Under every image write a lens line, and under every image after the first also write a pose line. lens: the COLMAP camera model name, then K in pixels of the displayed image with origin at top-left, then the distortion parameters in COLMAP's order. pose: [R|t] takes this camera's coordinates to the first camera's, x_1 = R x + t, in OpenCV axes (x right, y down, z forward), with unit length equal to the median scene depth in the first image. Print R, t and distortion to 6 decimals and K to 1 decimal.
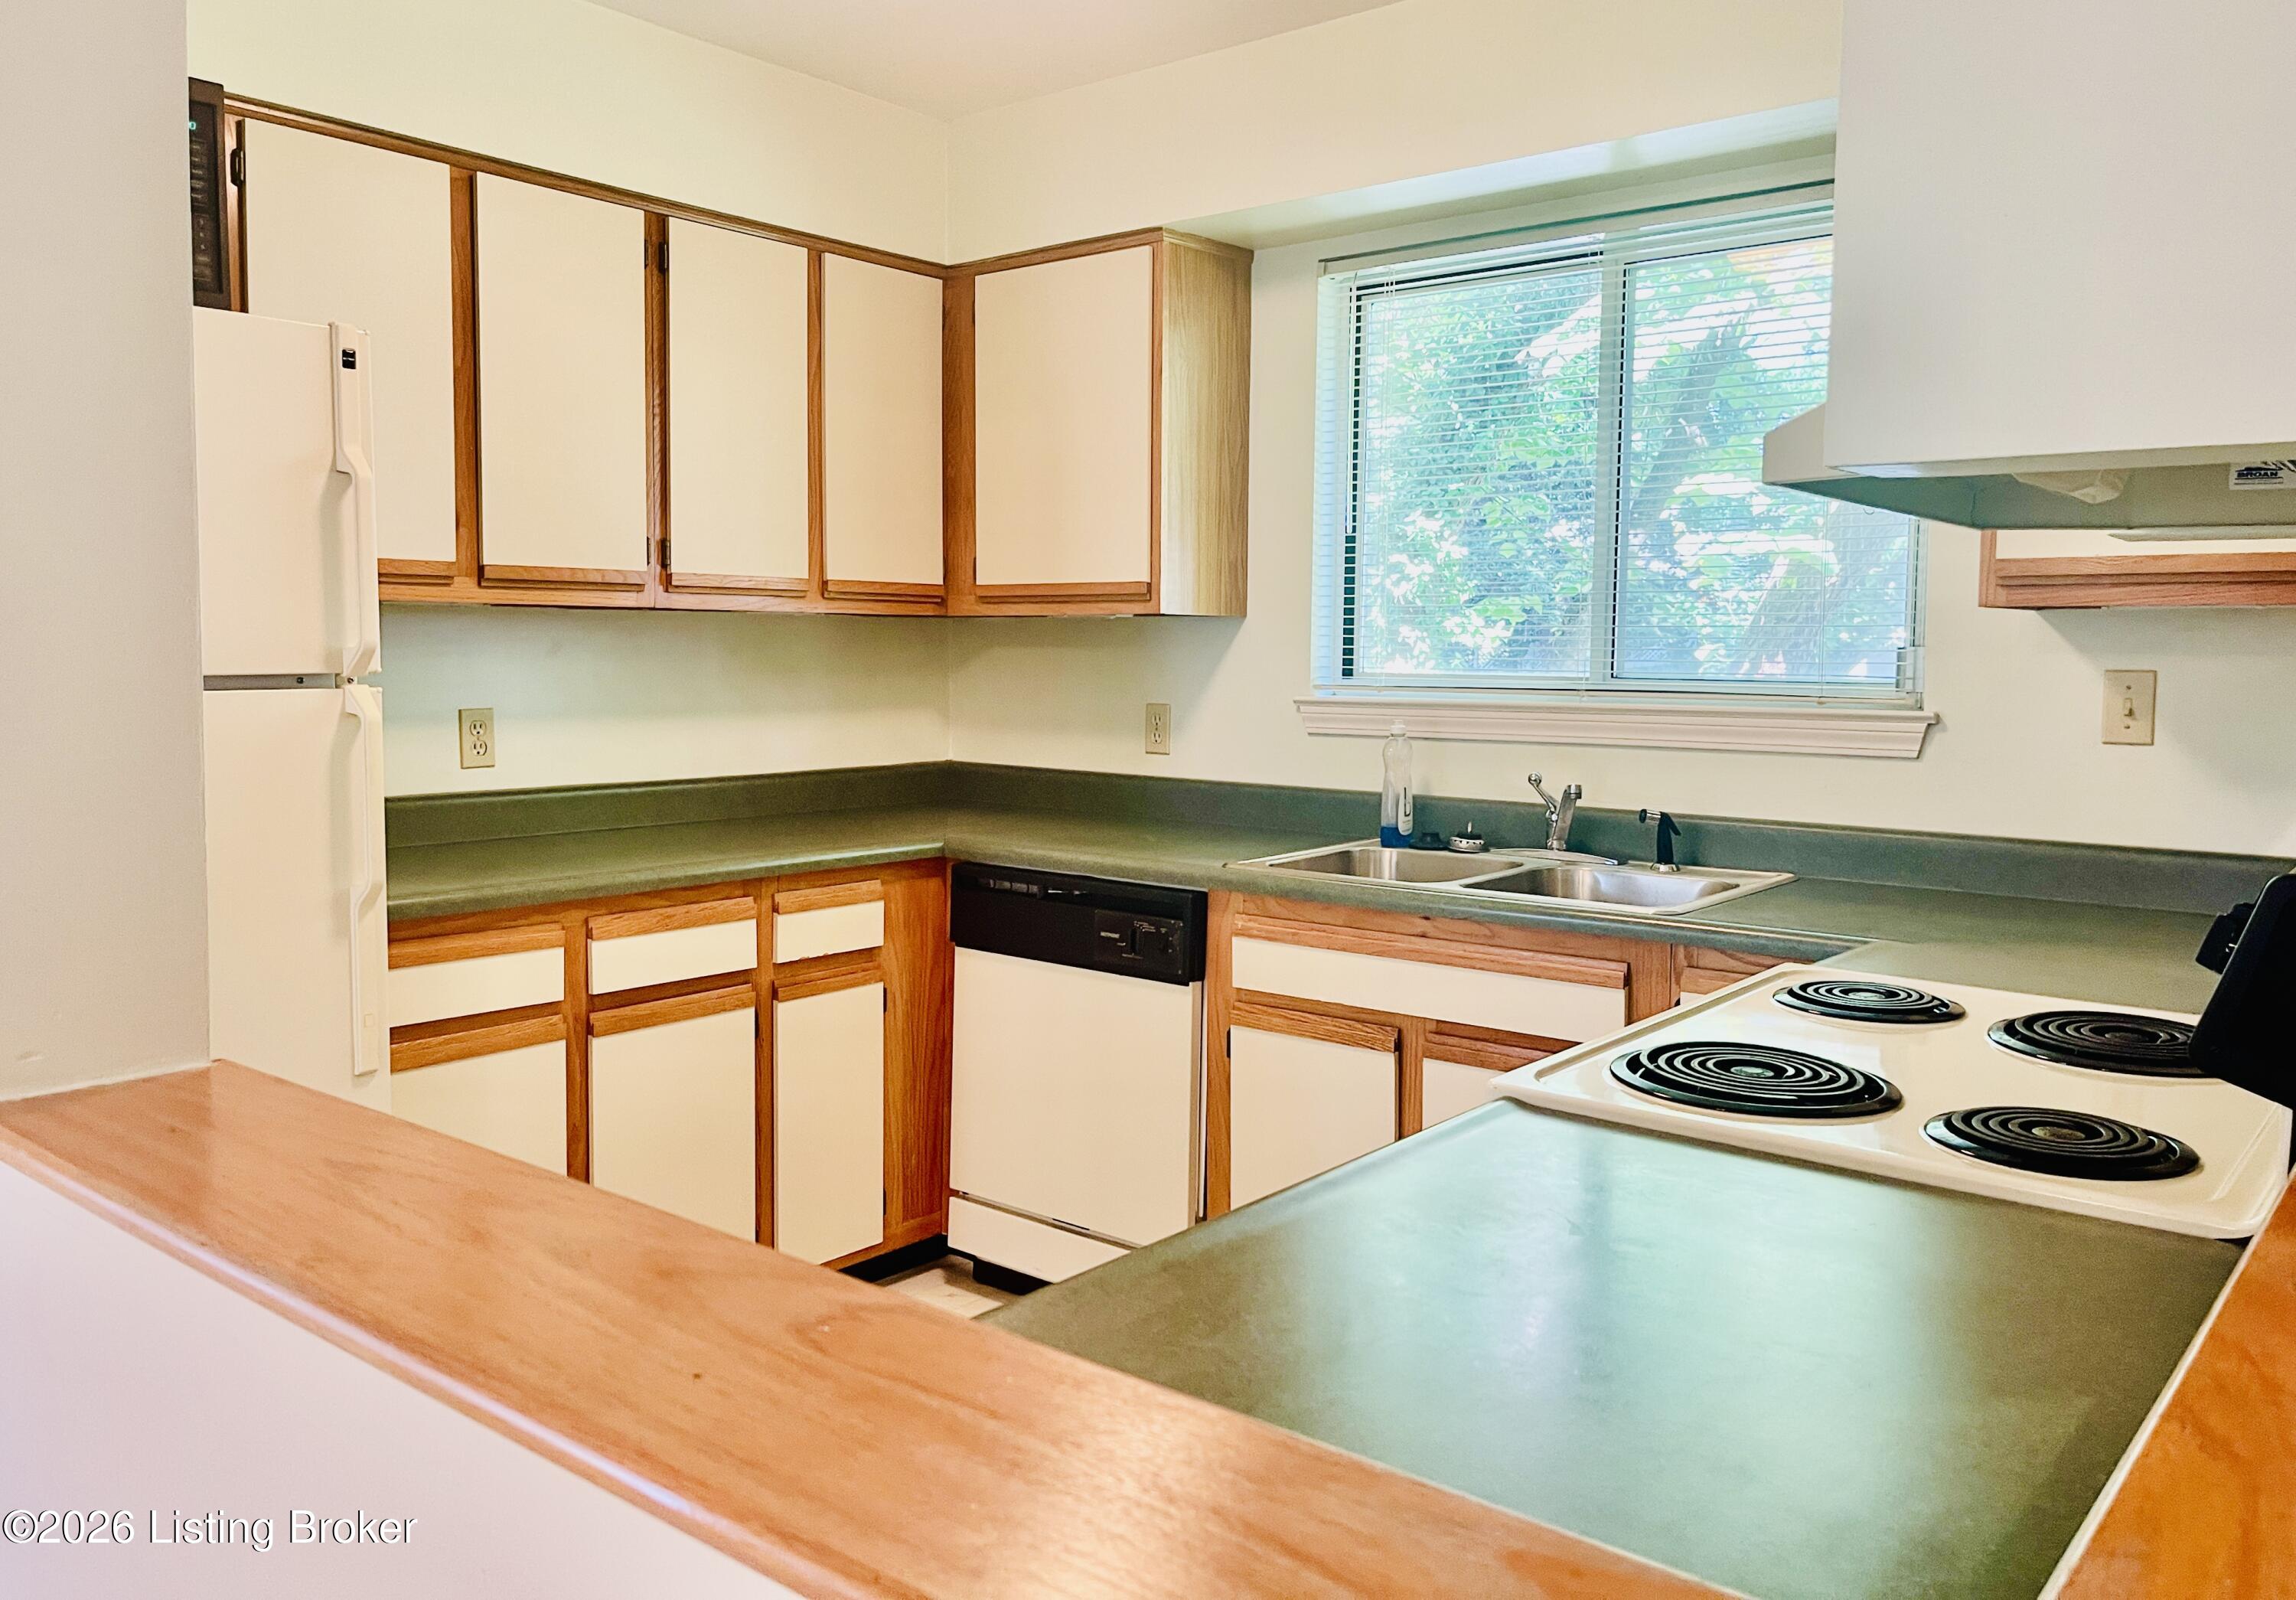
lens RADIAL K [[1737.2, 0, 1148.0], [0, 1737.2, 800.0], [0, 0, 1]] dist [-0.065421, -0.000837]
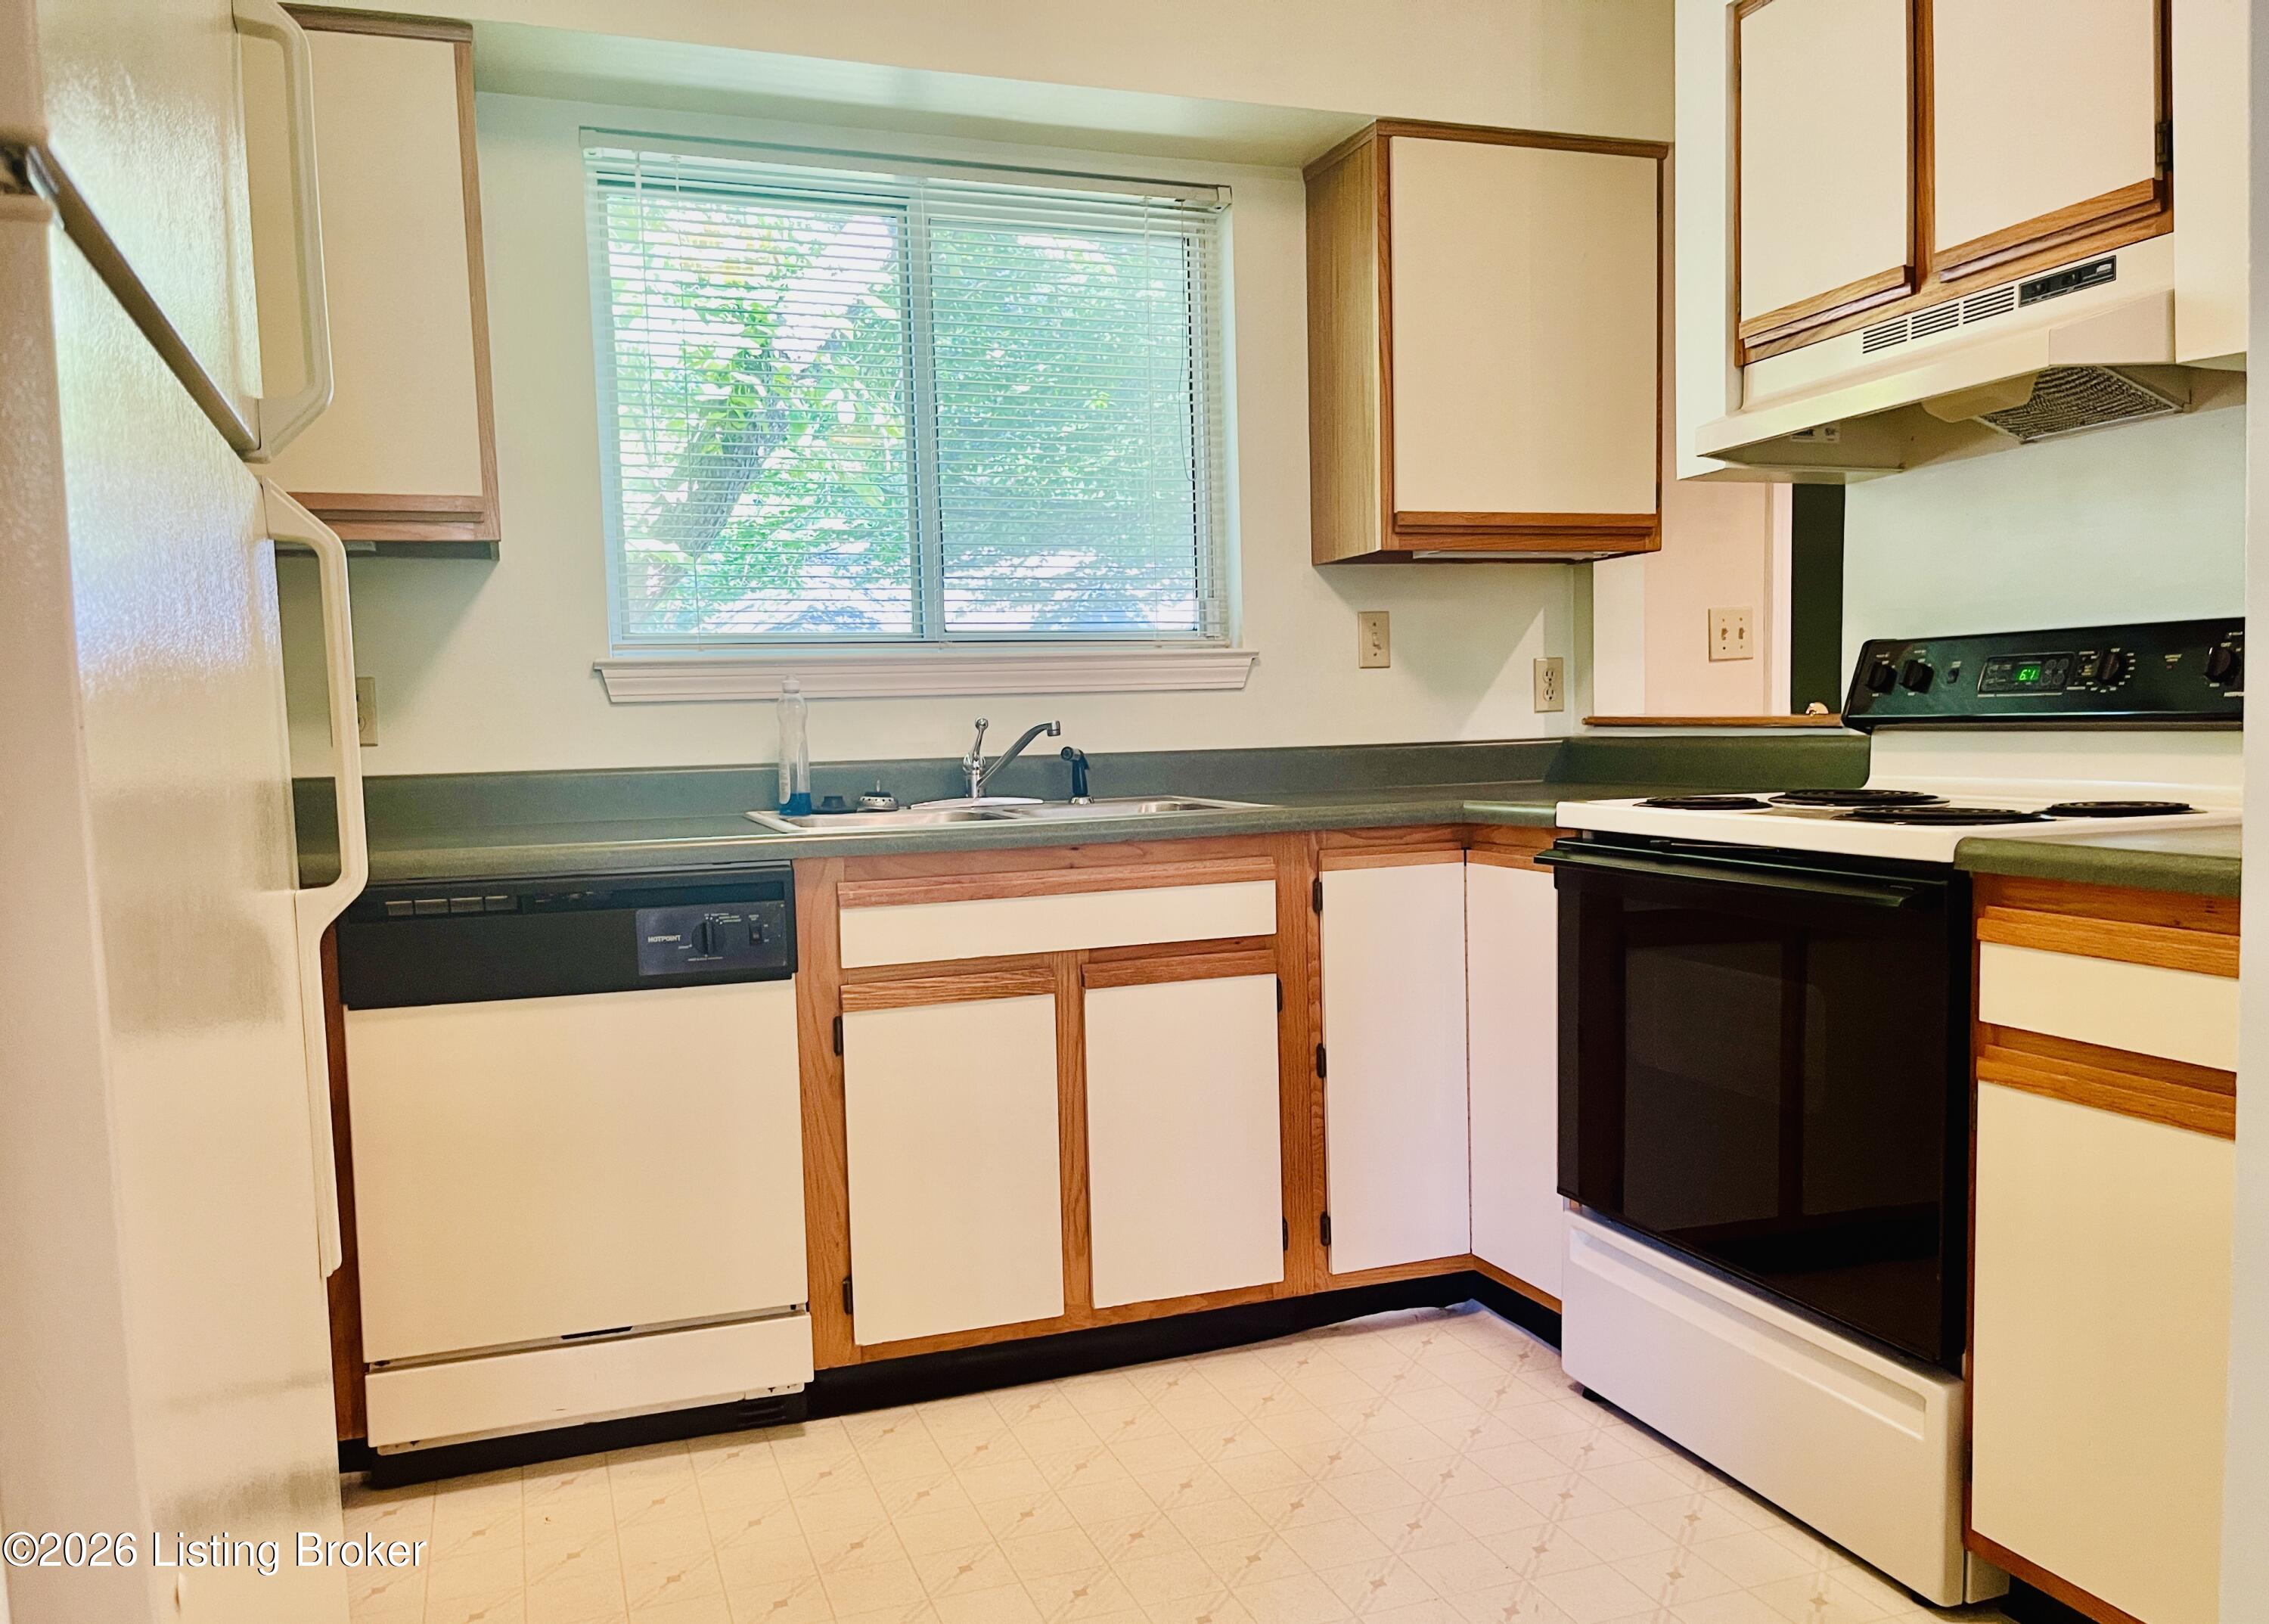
lens RADIAL K [[1703.7, 0, 1134.5], [0, 1703.7, 812.0], [0, 0, 1]] dist [-0.002554, -0.001606]
pose [[0.517752, -0.074083, 0.852317, -0.599822], [0.107798, 0.993953, 0.020910, 0.028376], [-0.848712, 0.081052, 0.522607, 0.426489]]
